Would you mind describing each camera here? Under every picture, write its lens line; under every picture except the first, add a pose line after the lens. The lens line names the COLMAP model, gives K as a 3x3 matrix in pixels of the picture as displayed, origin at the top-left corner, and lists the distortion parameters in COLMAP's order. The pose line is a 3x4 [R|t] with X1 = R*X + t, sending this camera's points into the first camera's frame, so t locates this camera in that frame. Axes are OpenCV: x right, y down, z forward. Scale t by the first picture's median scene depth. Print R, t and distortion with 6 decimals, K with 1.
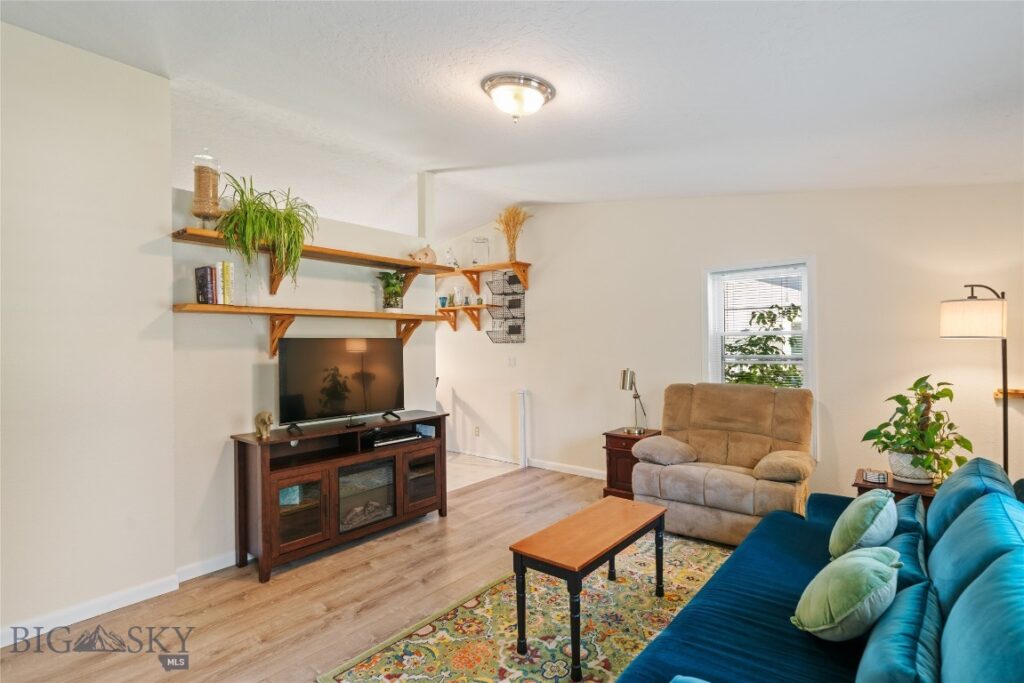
lens RADIAL K [[495.3, 0, 504.9], [0, 495.3, 342.4], [0, 0, 1]] dist [0.008602, -0.000448]
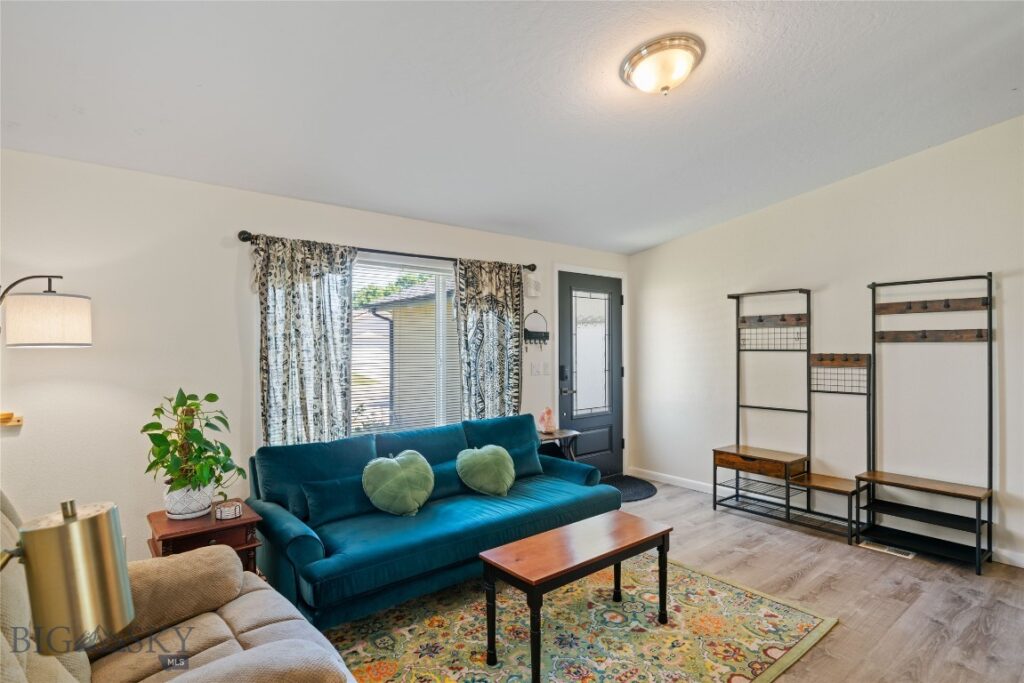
lens RADIAL K [[520.6, 0, 512.0], [0, 520.6, 341.5], [0, 0, 1]] dist [0.001909, 0.000677]
pose [[-0.982906, 0.016142, 0.183398, 0.149750], [0.013990, 0.999817, -0.013021, 0.008418], [-0.183575, -0.010233, -0.982952, 2.316941]]
